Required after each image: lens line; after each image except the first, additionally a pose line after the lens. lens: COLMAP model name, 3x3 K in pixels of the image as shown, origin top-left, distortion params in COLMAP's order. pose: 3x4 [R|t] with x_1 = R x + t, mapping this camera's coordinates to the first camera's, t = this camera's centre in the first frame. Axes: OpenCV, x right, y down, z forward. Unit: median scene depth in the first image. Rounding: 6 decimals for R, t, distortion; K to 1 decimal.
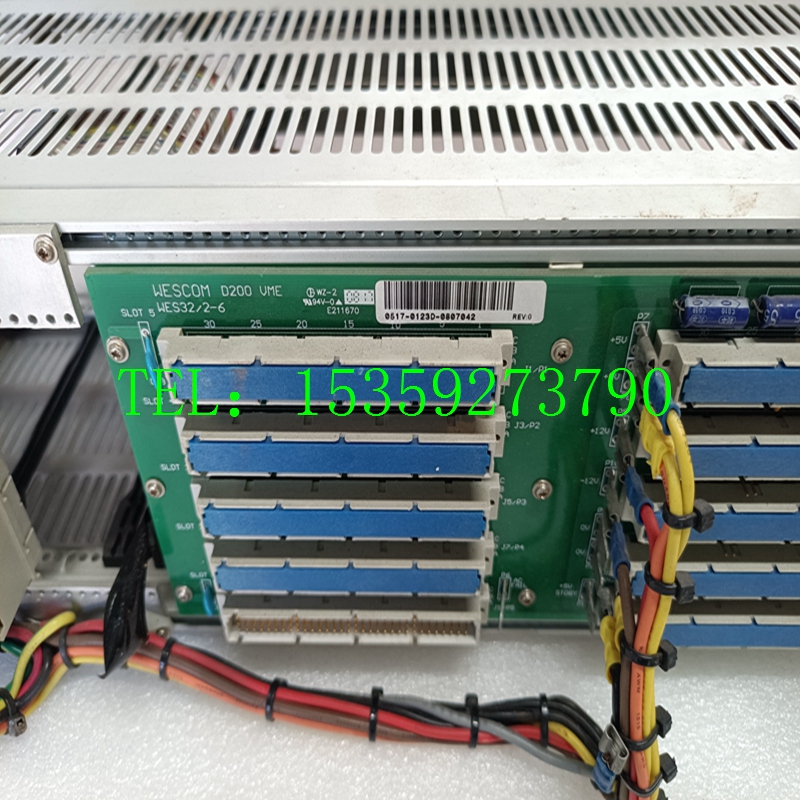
lens RADIAL K [[882.5, 0, 374.9], [0, 882.5, 347.0], [0, 0, 1]] dist [-0.011991, -0.005136]
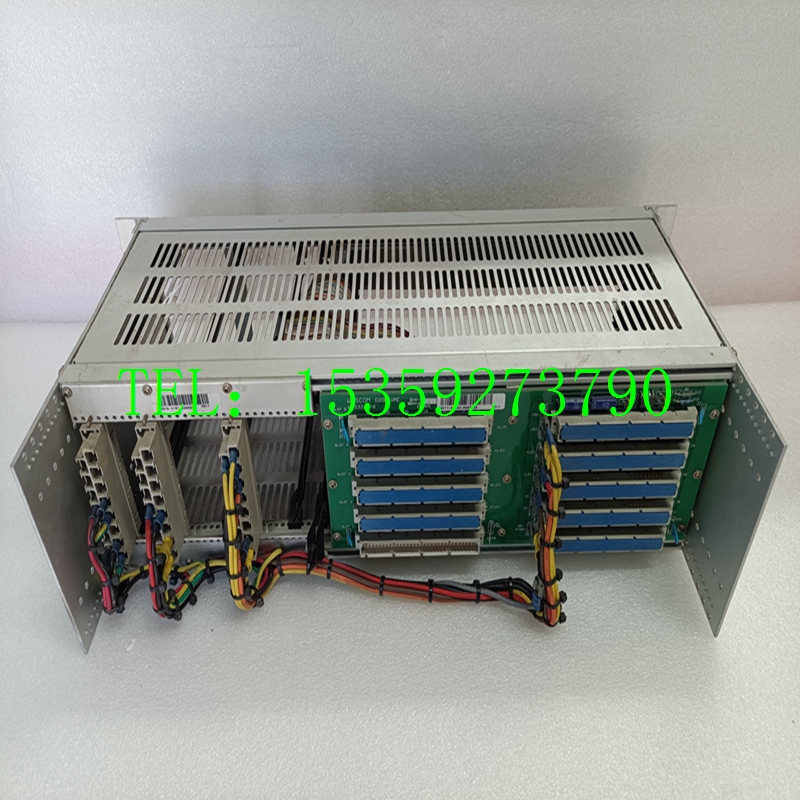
lens RADIAL K [[835.9, 0, 428.1], [0, 835.9, 398.5], [0, 0, 1]] dist [0.001166, 0.001101]
pose [[0.996456, -0.025131, 0.080274, -0.166072], [0.023037, 0.999373, 0.026901, -0.099498], [-0.080900, -0.024956, 0.996410, -1.040112]]
